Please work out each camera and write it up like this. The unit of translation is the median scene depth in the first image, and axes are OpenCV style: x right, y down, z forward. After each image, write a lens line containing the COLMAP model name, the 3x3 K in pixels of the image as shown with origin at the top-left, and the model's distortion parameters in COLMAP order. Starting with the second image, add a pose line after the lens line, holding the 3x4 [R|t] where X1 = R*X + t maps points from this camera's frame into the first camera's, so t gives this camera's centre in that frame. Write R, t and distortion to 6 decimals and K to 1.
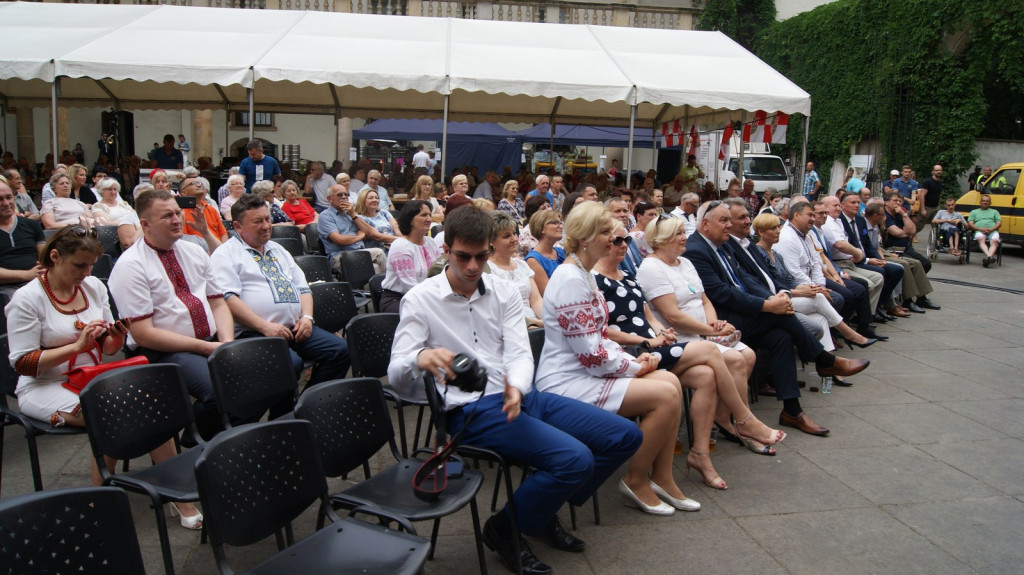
lens RADIAL K [[816.2, 0, 512.0], [0, 816.2, 287.5], [0, 0, 1]] dist [-0.085401, 0.006293]
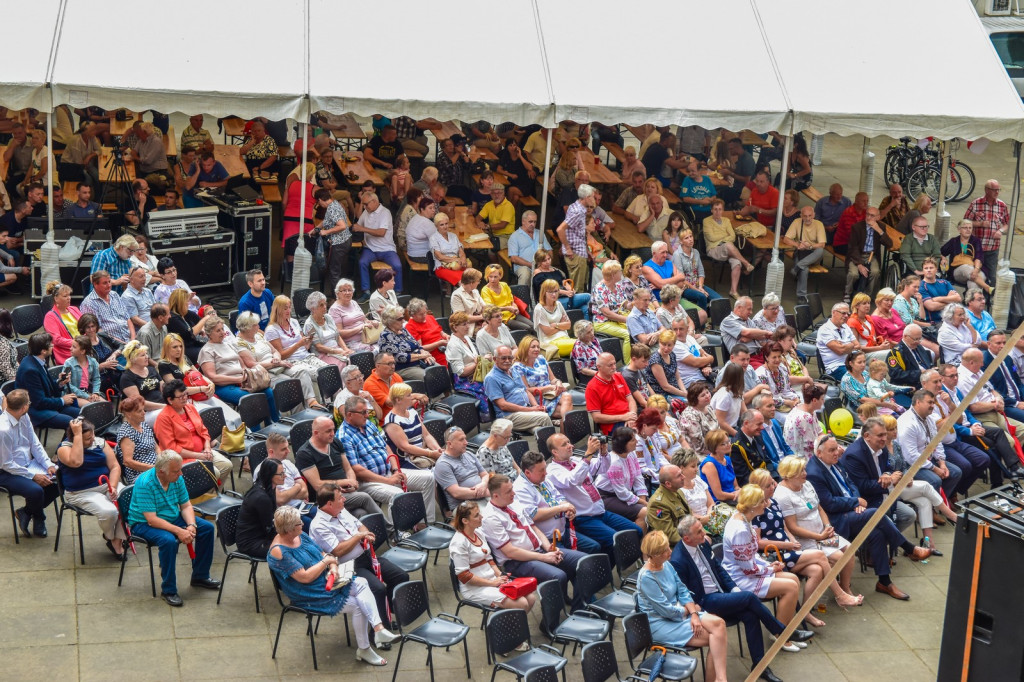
lens RADIAL K [[2074.4, 0, 512.0], [0, 2074.4, 341.0], [0, 0, 1]] dist [0.030347, 0.062343]
pose [[0.999839, 0.008480, 0.015798, -0.143030], [-0.010412, 0.991910, 0.126518, -0.276282], [-0.014597, -0.126662, 0.991839, -0.981039]]
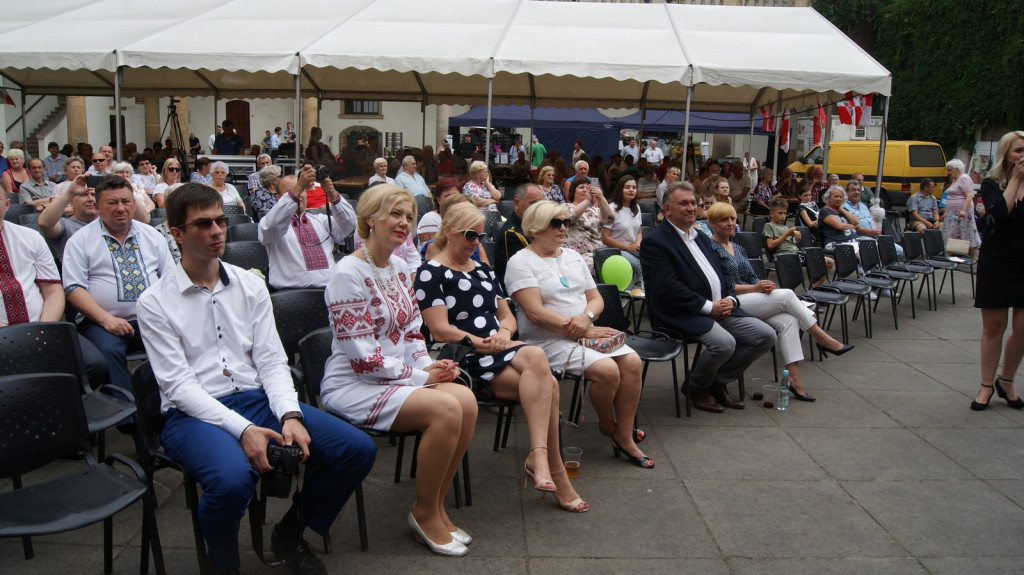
lens RADIAL K [[806.4, 0, 511.2], [0, 806.4, 307.5], [0, 0, 1]] dist [-0.076047, 0.001111]
pose [[0.985939, 0.028281, -0.164694, 0.105155], [-0.021597, 0.998874, 0.042234, -0.003962], [0.165703, -0.038084, 0.985440, 0.046410]]
